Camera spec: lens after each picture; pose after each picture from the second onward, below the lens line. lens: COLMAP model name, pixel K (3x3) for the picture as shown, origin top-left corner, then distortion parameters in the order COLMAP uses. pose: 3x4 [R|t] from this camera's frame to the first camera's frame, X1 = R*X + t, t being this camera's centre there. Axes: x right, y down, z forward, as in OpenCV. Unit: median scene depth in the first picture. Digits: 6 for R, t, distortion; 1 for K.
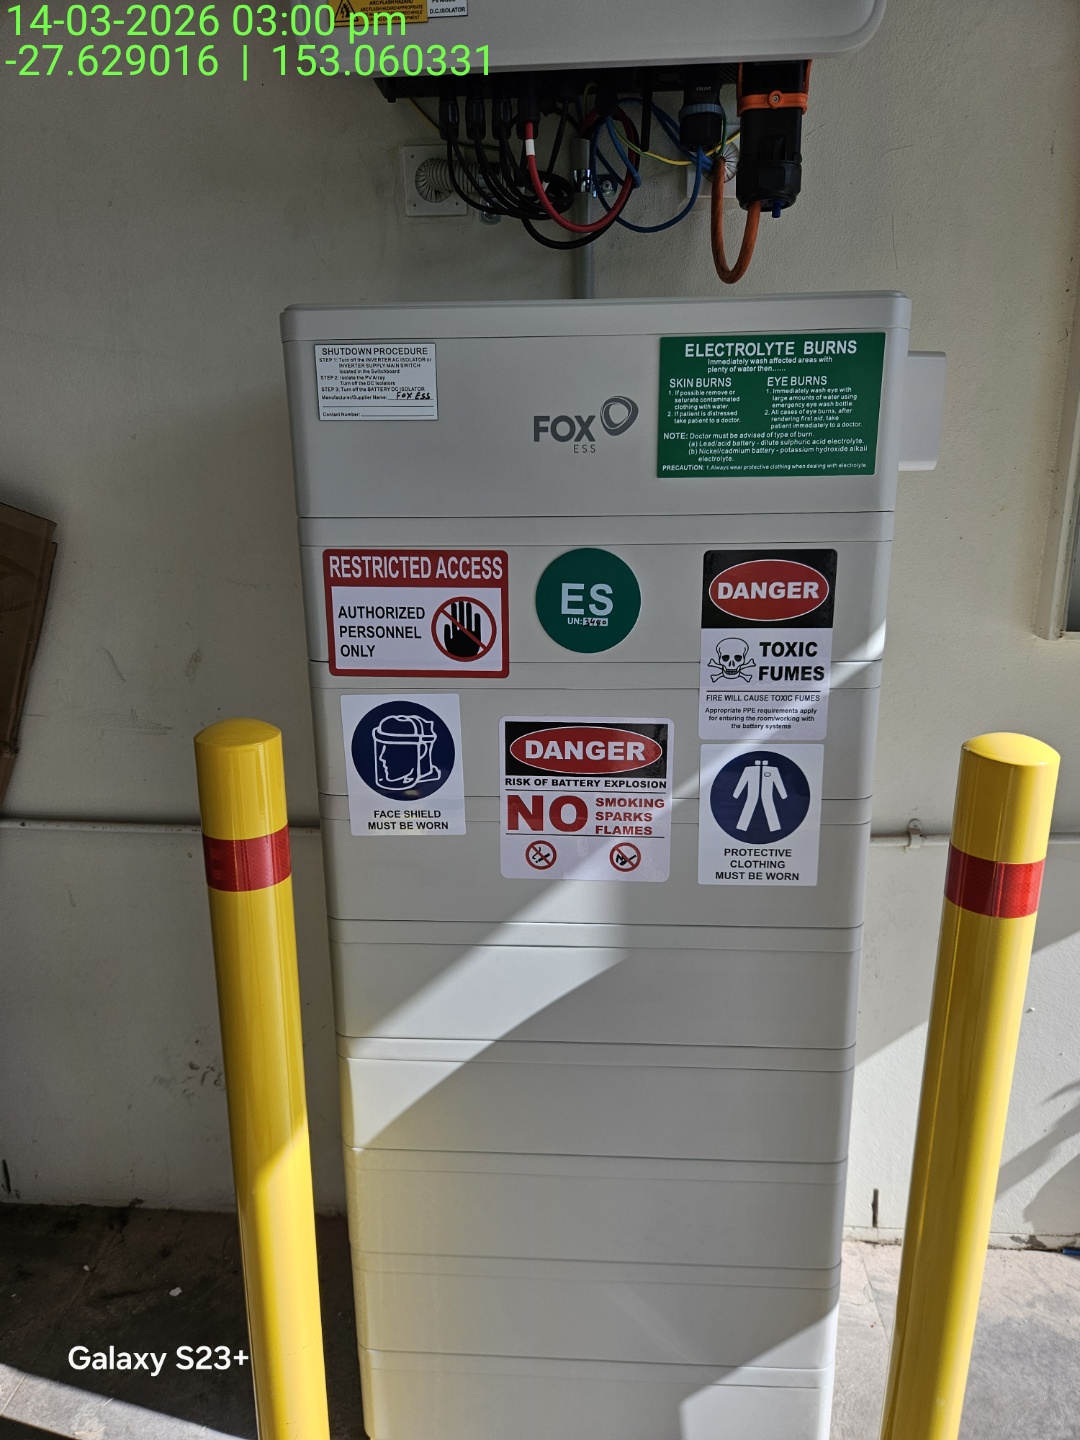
lens RADIAL K [[1725.0, 0, 540.0], [0, 1725.0, 720.0], [0, 0, 1]] dist [0.077361, -0.010633]
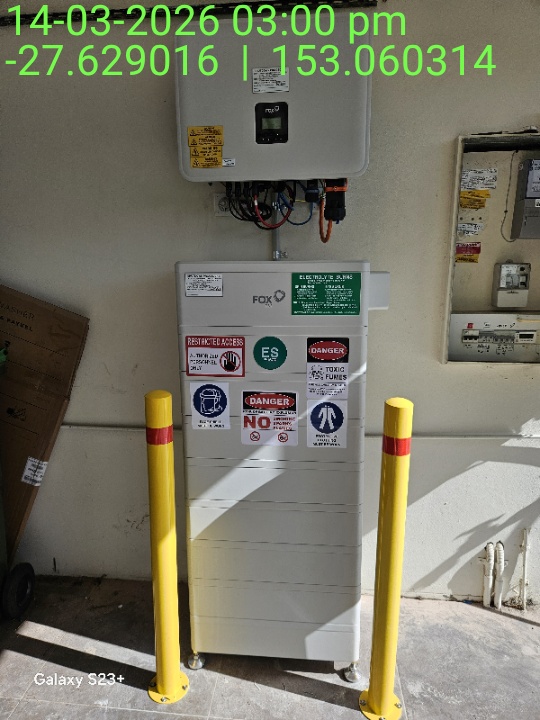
lens RADIAL K [[857.0, 0, 269.6], [0, 857.0, 316.1], [0, 0, 1]] dist [0.083329, -0.006947]
pose [[0.999844, 0.012071, -0.012886, 0.044090], [-0.013101, 0.996454, -0.083108, -0.006779], [0.011837, 0.083264, 0.996457, -0.524172]]
